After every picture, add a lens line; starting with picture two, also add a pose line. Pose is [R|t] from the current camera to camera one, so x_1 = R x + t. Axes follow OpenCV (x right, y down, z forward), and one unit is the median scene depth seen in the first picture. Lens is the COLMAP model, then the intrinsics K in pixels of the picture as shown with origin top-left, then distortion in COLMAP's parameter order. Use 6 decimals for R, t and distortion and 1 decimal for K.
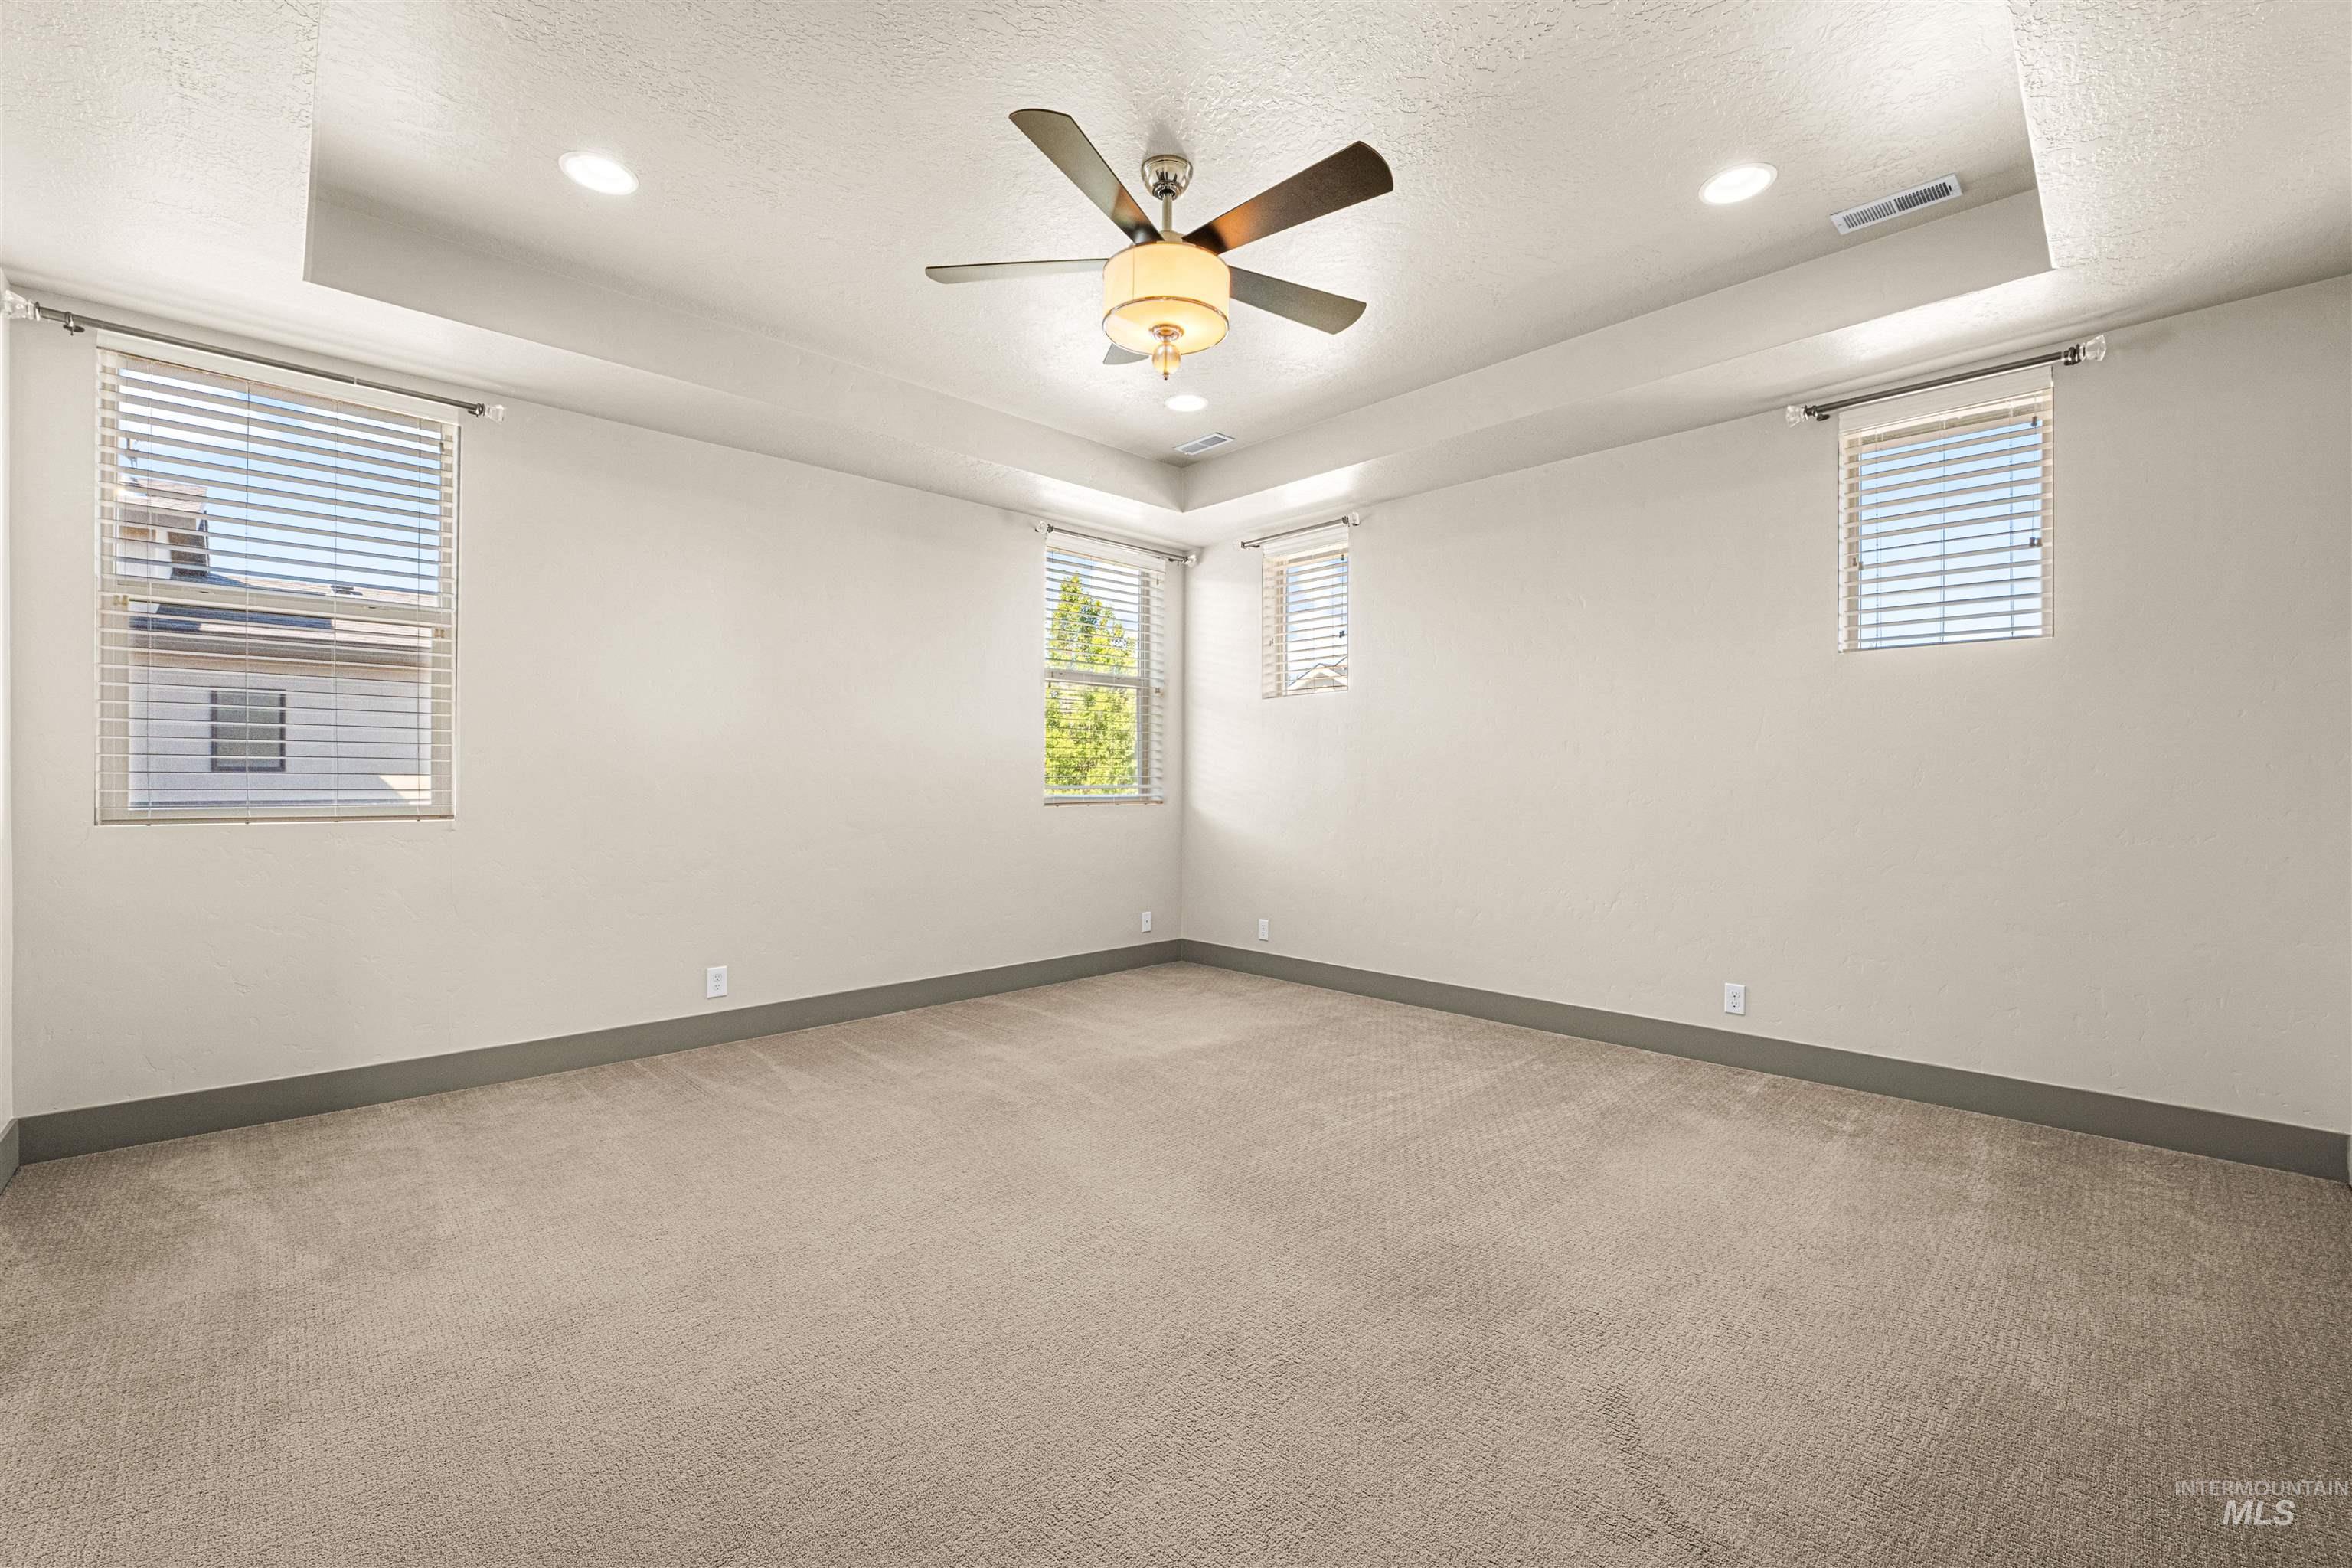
lens RADIAL K [[934.7, 0, 1198.0], [0, 934.7, 787.8], [0, 0, 1]] dist [-0.000032, -0.000329]
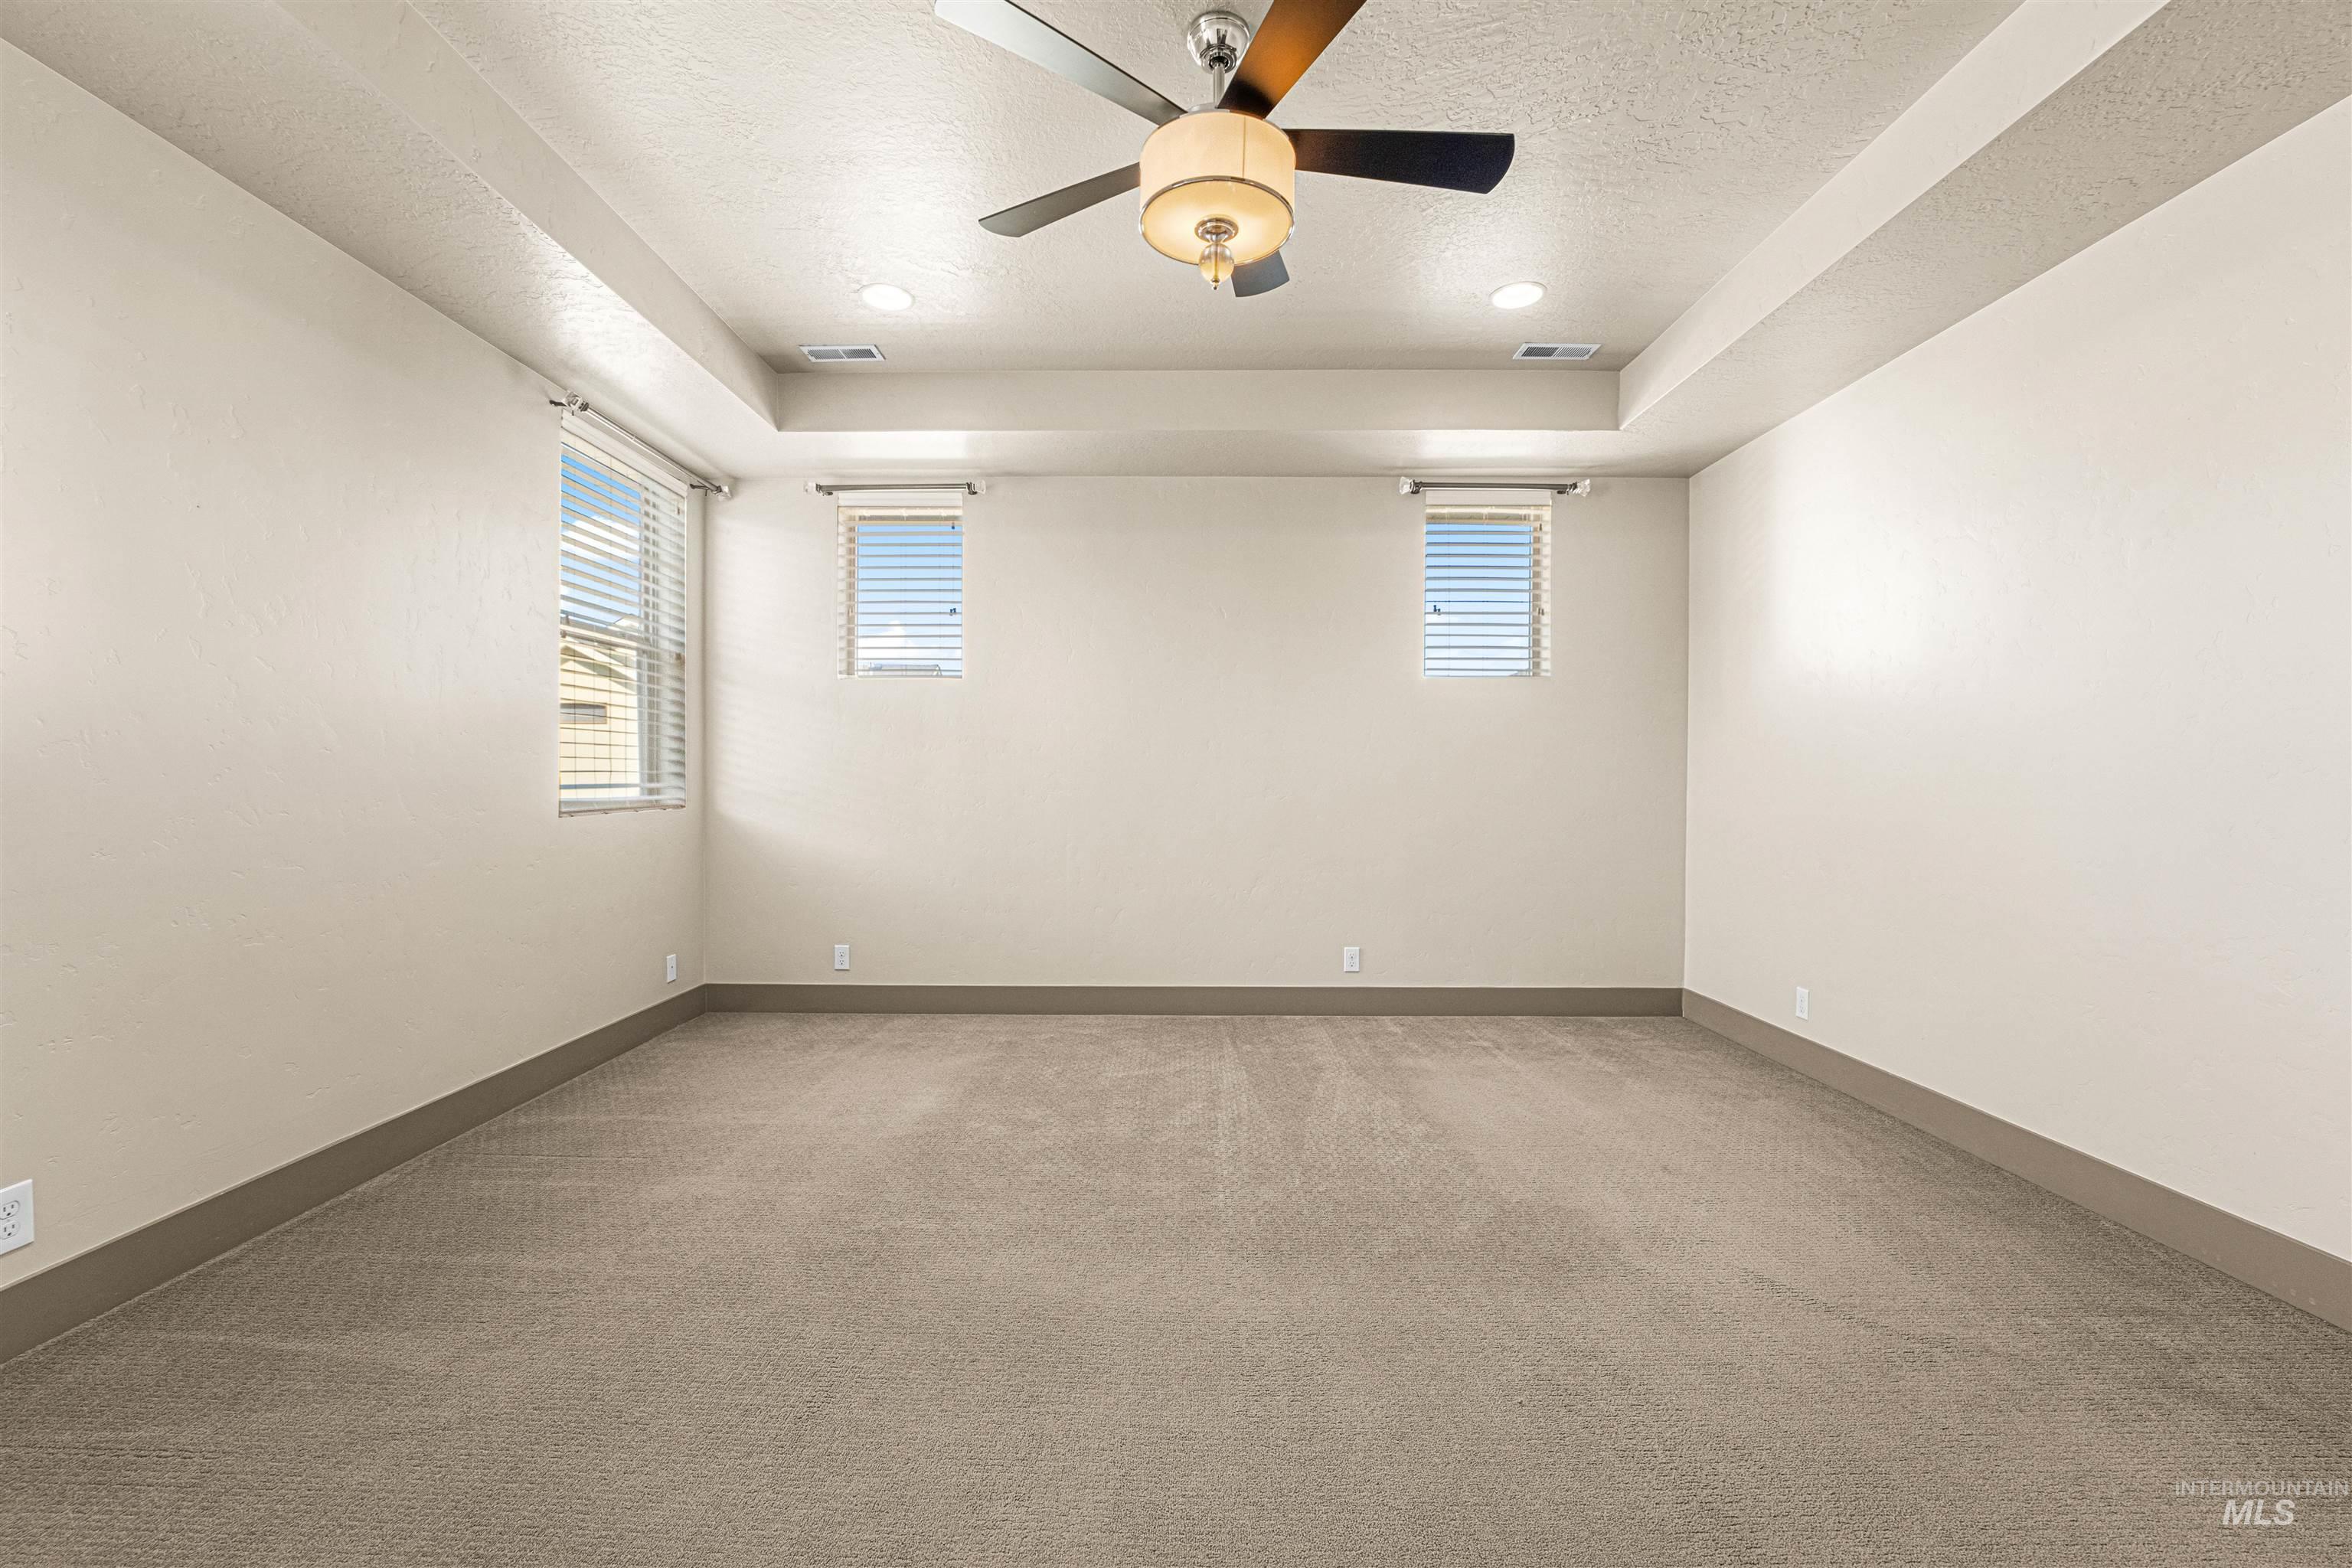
lens RADIAL K [[934.7, 0, 1184.5], [0, 934.7, 780.3], [0, 0, 1]] dist [-0.000032, -0.000329]
pose [[0.723266, 0.000847, 0.690569, -0.407566], [0.005026, 0.999966, -0.006490, 0.002893], [-0.690551, 0.008165, 0.723238, 0.278631]]
